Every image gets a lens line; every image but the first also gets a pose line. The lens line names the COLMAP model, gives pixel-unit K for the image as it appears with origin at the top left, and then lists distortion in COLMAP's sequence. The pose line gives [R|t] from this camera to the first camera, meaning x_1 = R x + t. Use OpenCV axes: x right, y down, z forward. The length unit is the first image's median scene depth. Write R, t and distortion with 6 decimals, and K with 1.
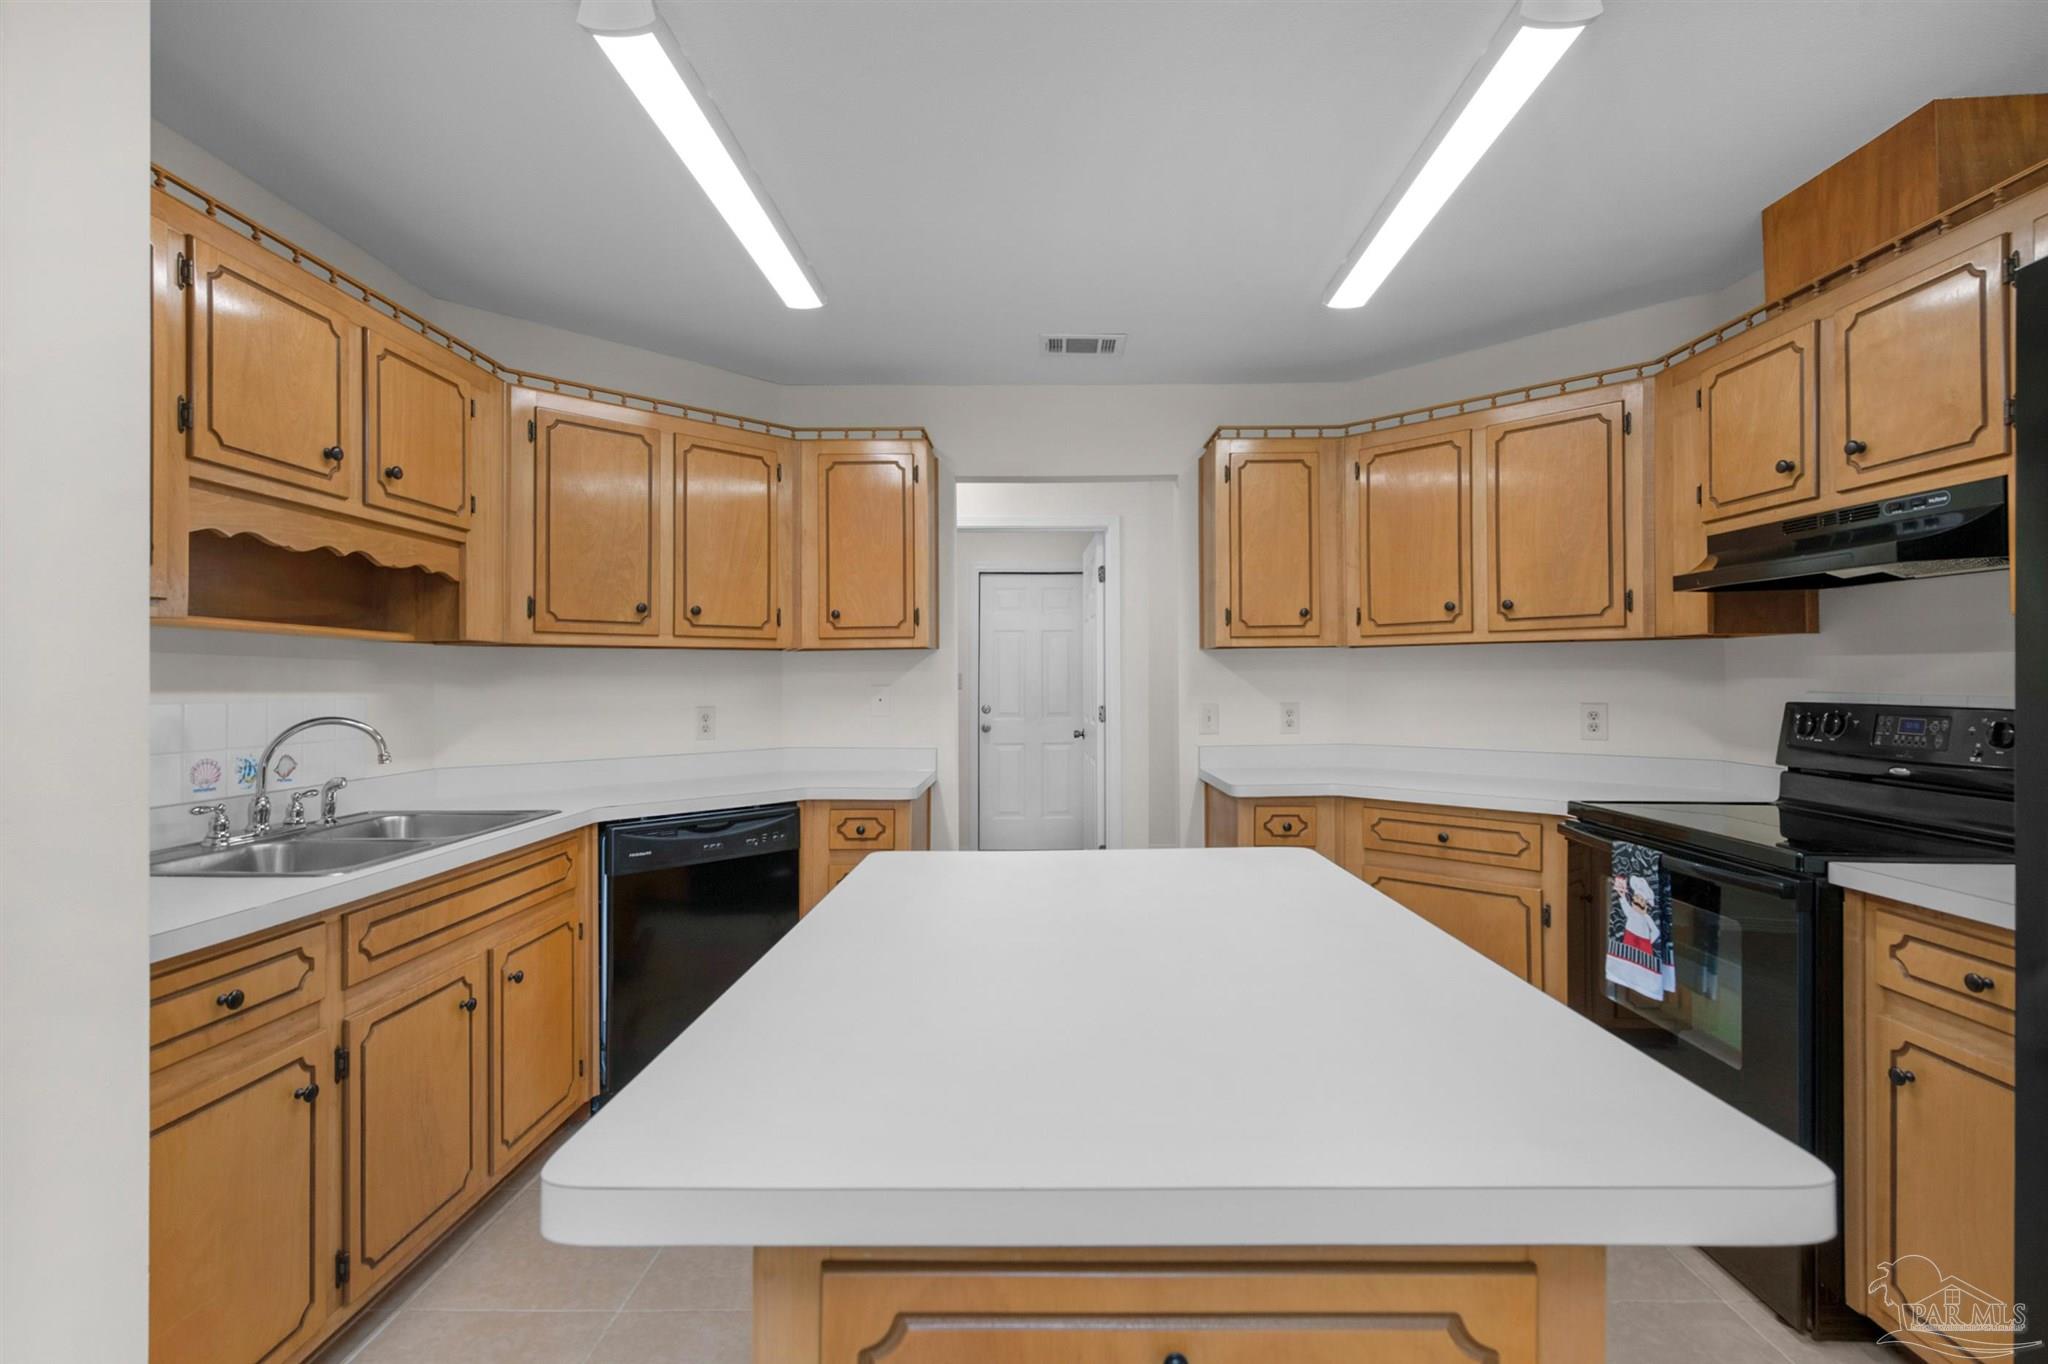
lens RADIAL K [[931.0, 0, 1024.6], [0, 931.0, 678.7], [0, 0, 1]] dist [0.002313, 0.000031]
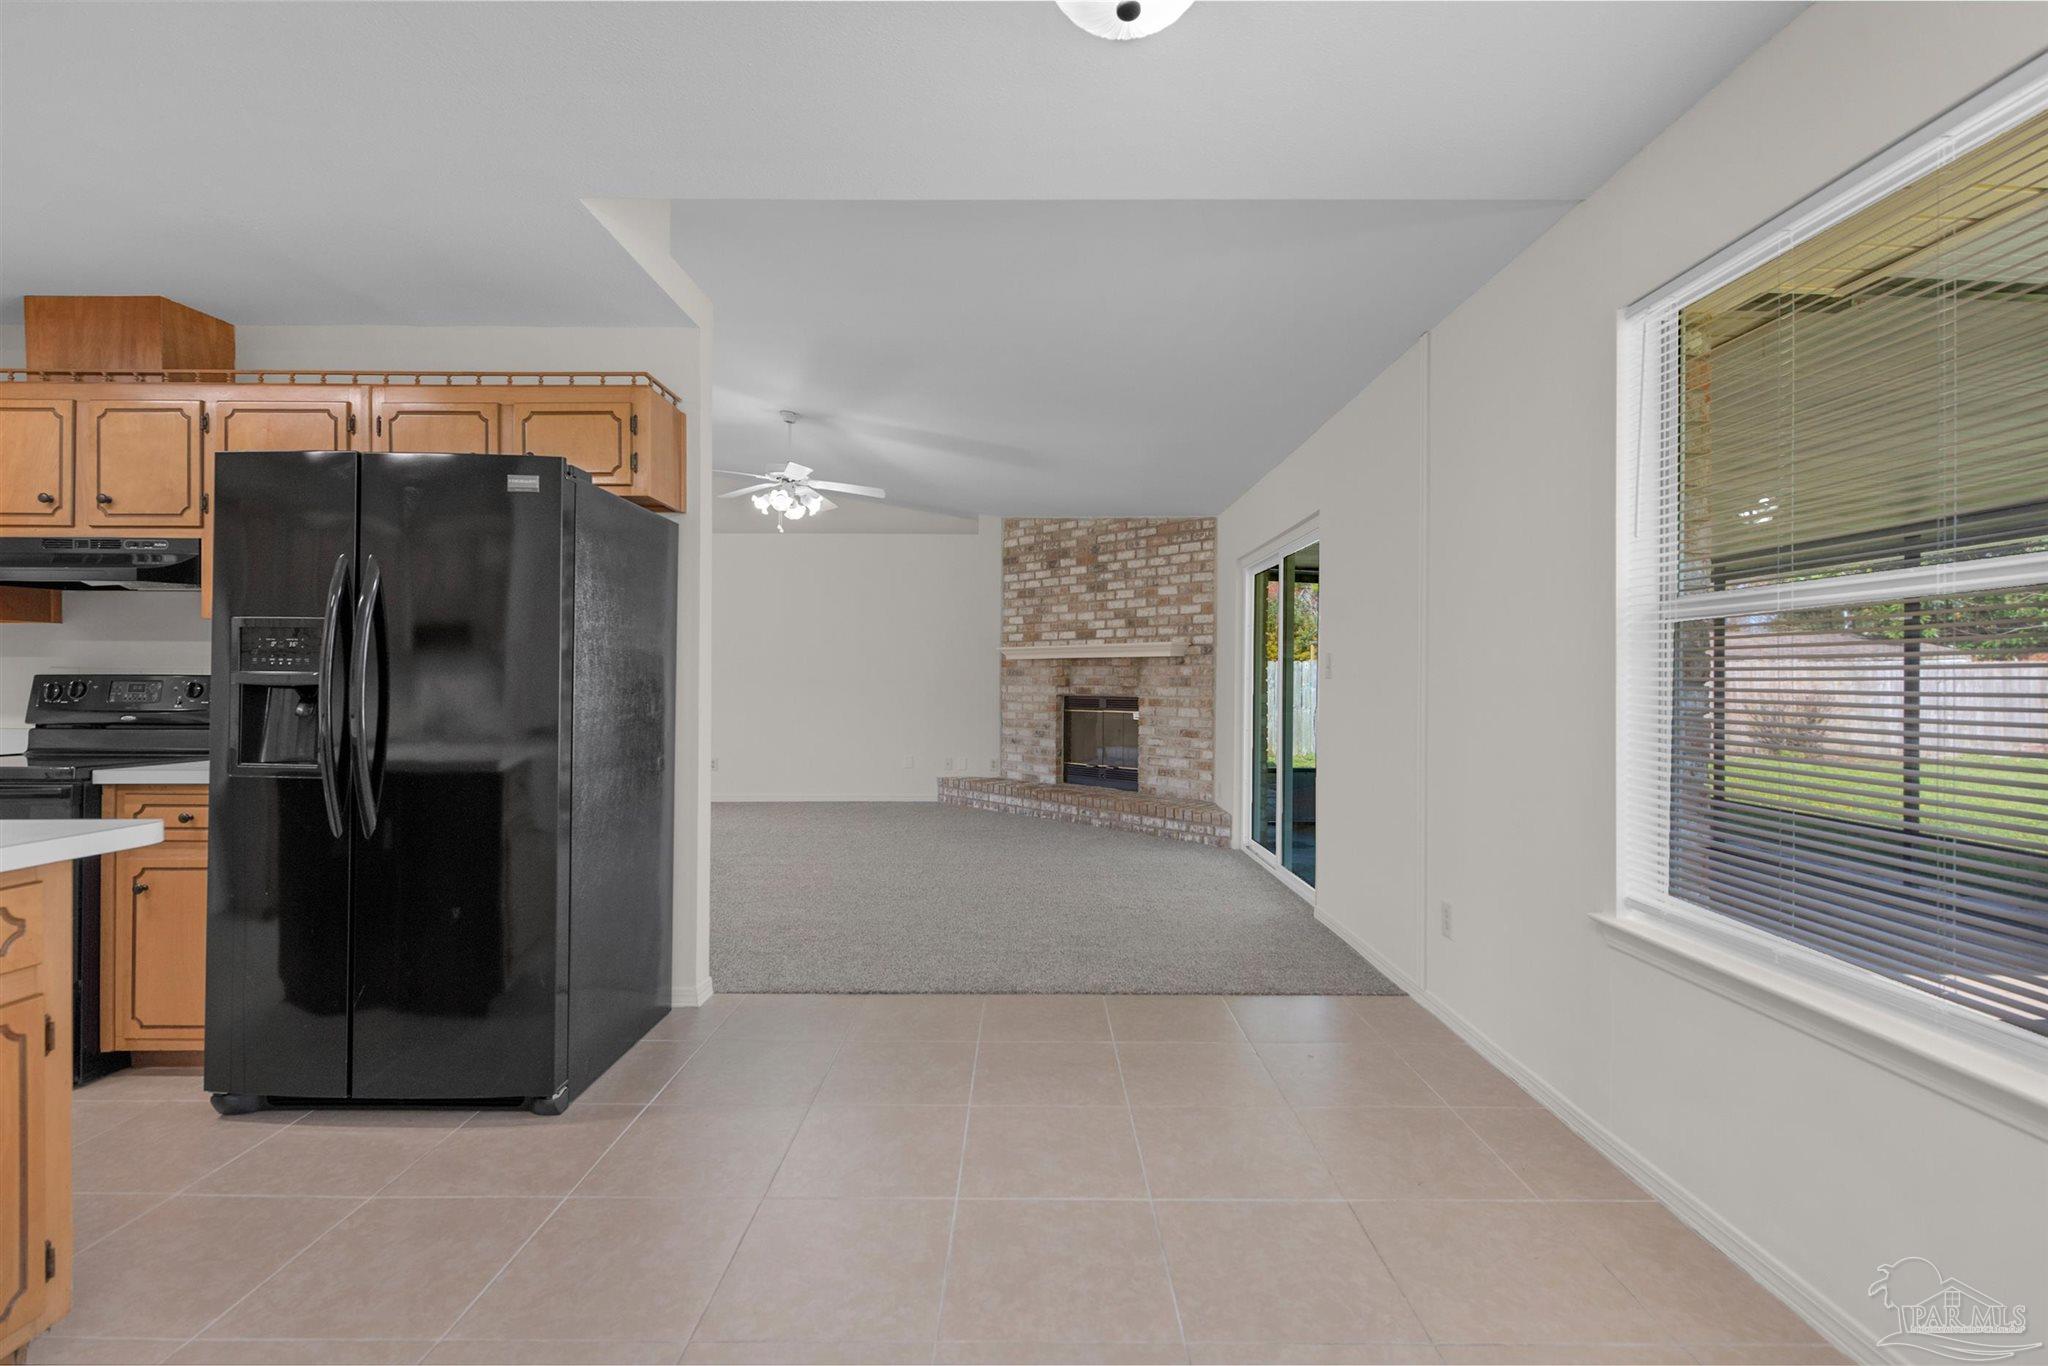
lens RADIAL K [[887.9, 0, 1022.4], [0, 887.9, 677.8], [0, 0, 1]] dist [-0.000208, -0.000770]
pose [[-0.009517, 0.007737, 0.999925, -0.425604], [-0.004874, 0.999958, -0.007784, 0.032241], [-0.999943, -0.004948, -0.009479, -0.358576]]
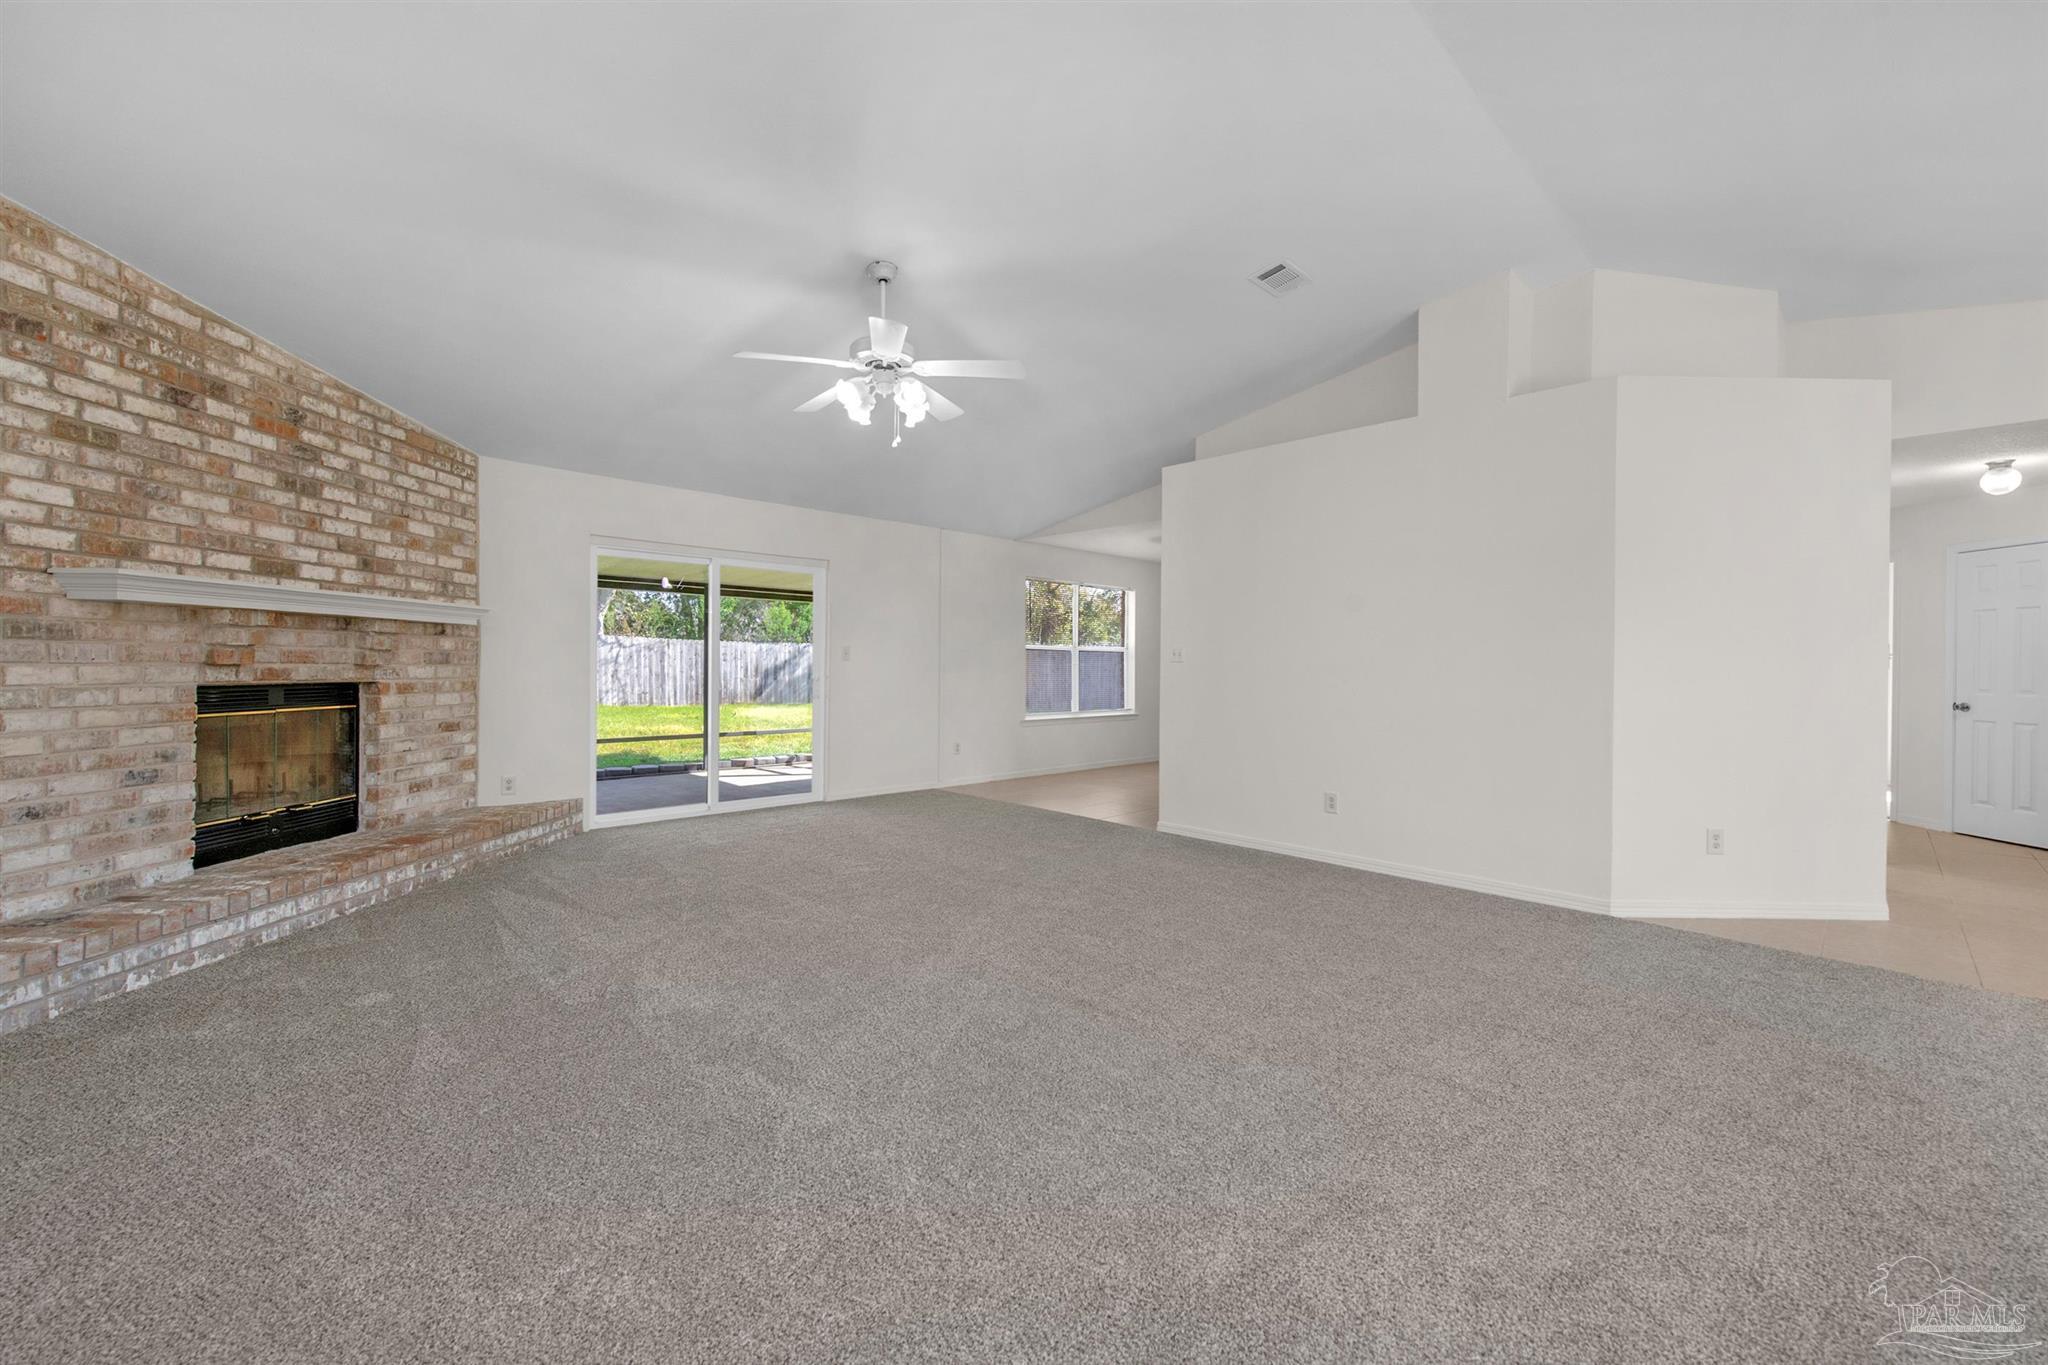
lens RADIAL K [[857.6, 0, 1024.1], [0, 857.6, 668.0], [0, 0, 1]] dist [0.000413, 0.000081]
pose [[-0.709612, -0.001300, -0.704591, 2.827698], [-0.007730, 0.999952, 0.005941, 0.020864], [0.704550, 0.009662, -0.709589, 1.504772]]
